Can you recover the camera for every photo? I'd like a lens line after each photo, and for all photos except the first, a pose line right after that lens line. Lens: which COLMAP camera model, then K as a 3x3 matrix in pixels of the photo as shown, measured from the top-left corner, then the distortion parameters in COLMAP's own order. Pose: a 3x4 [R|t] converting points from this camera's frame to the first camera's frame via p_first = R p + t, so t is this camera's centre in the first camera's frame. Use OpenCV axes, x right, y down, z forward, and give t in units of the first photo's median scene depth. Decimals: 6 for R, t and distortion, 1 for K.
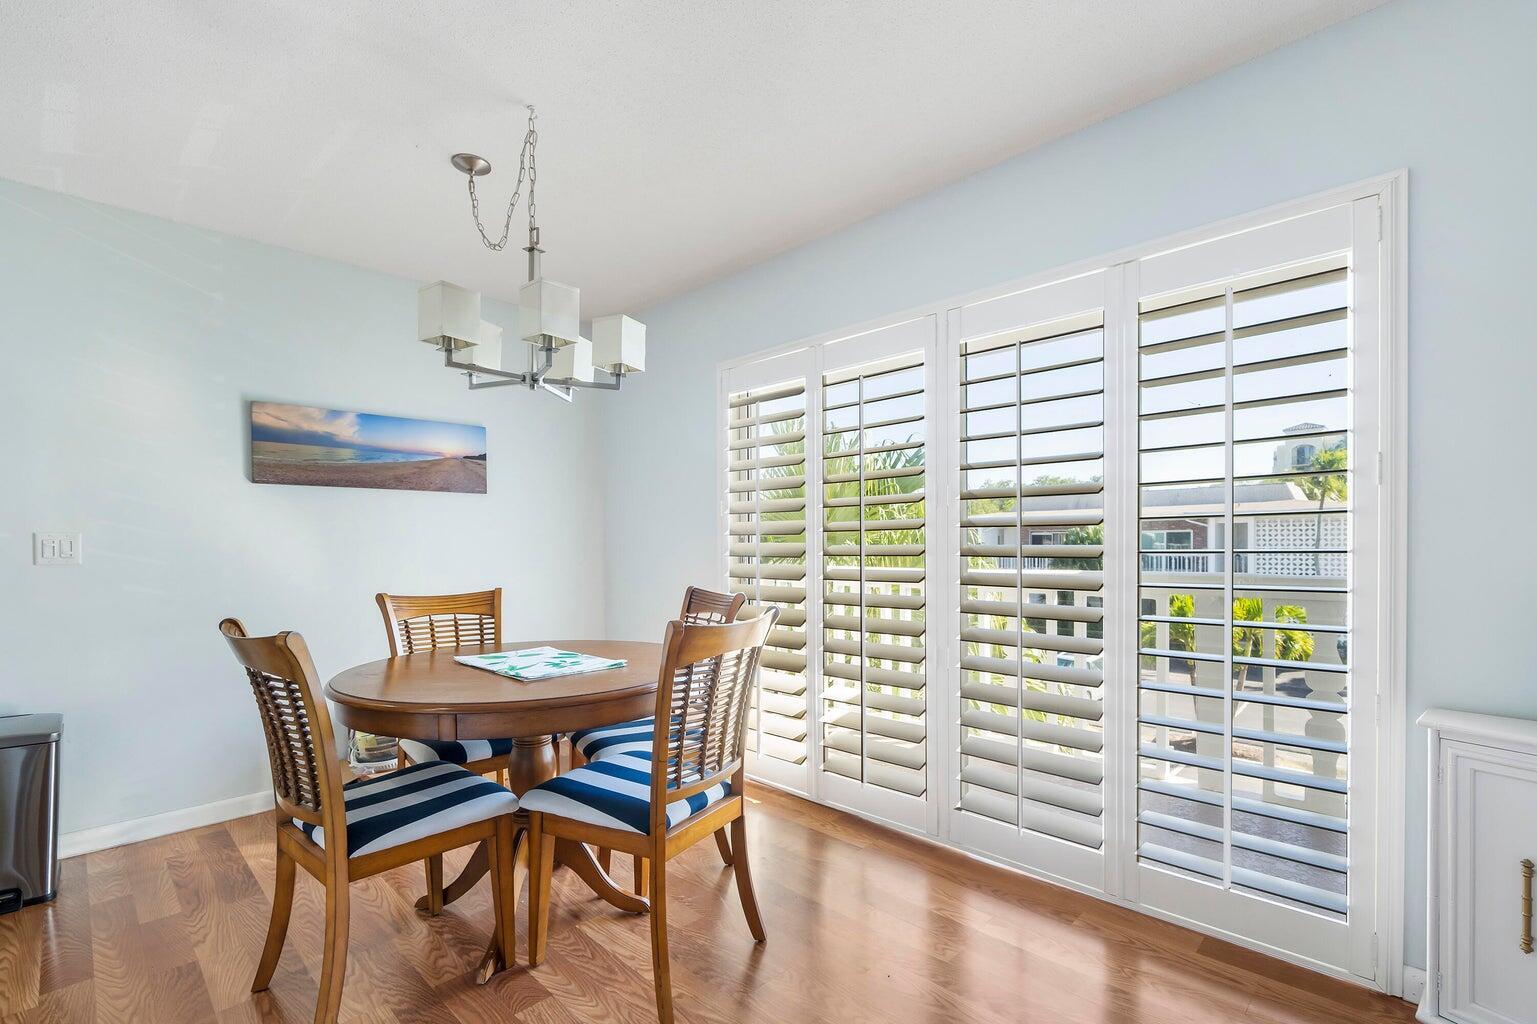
lens RADIAL K [[681.3, 0, 778.1], [0, 681.3, 552.0], [0, 0, 1]] dist [-0.003372, 0.000174]
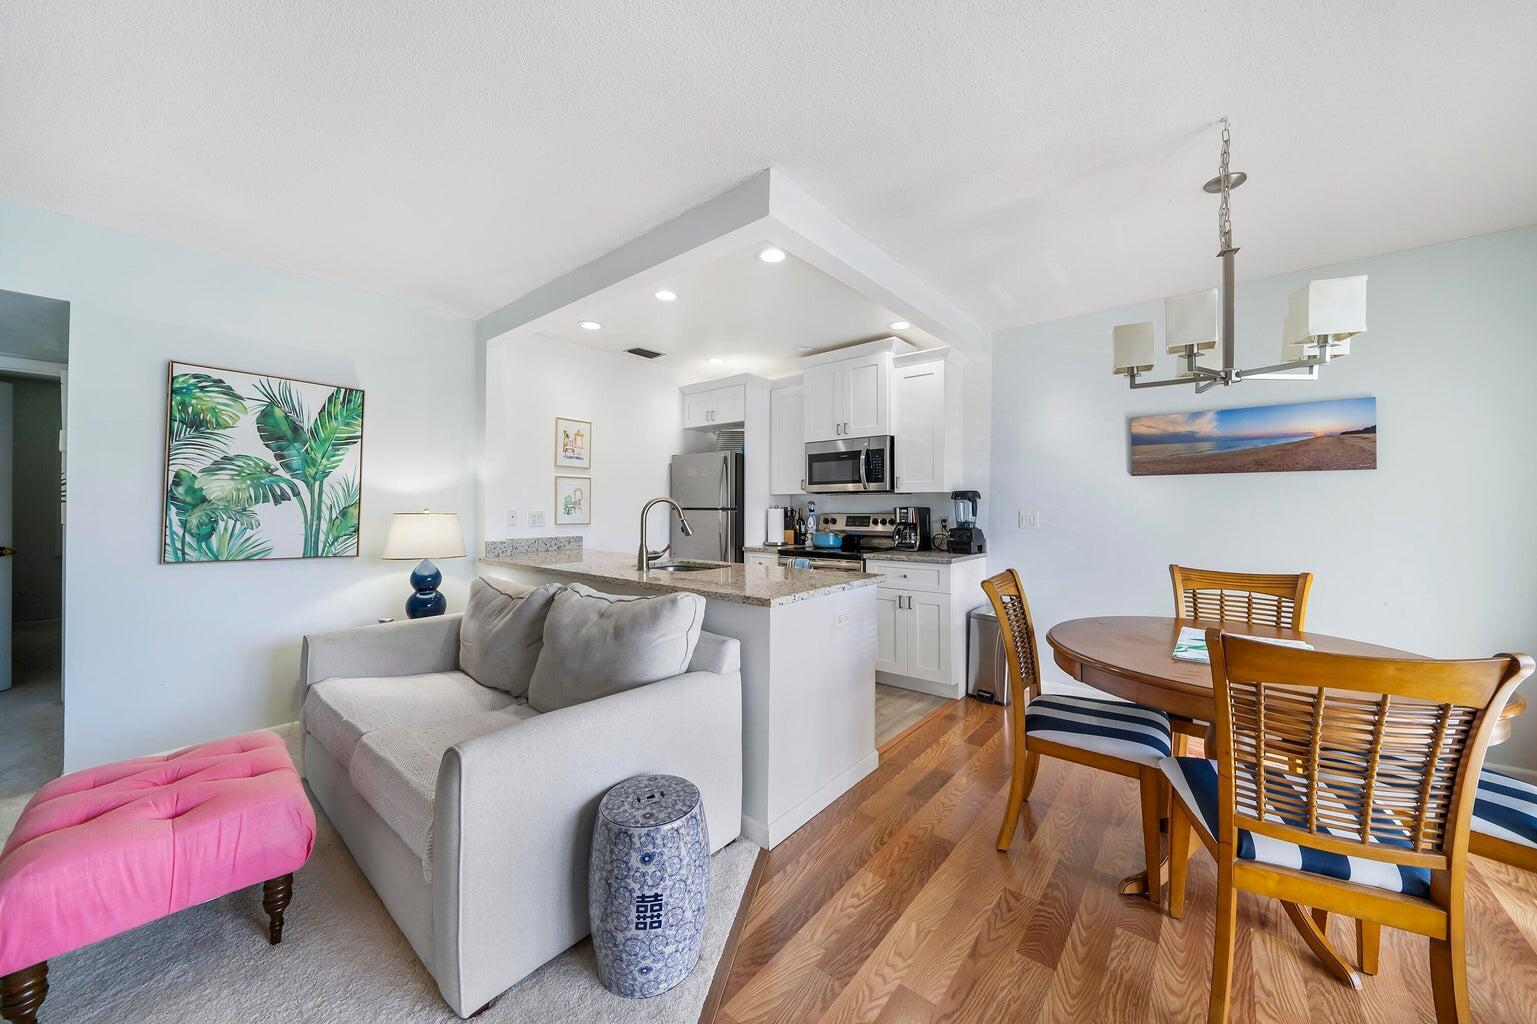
lens RADIAL K [[546.9, 0, 769.9], [0, 546.9, 499.6], [0, 0, 1]] dist [0.000004, -0.000196]
pose [[0.073659, -0.005543, -0.997268, 0.319602], [-0.016965, 0.999833, -0.006810, -0.034295], [0.997139, 0.017421, 0.073552, 0.180411]]
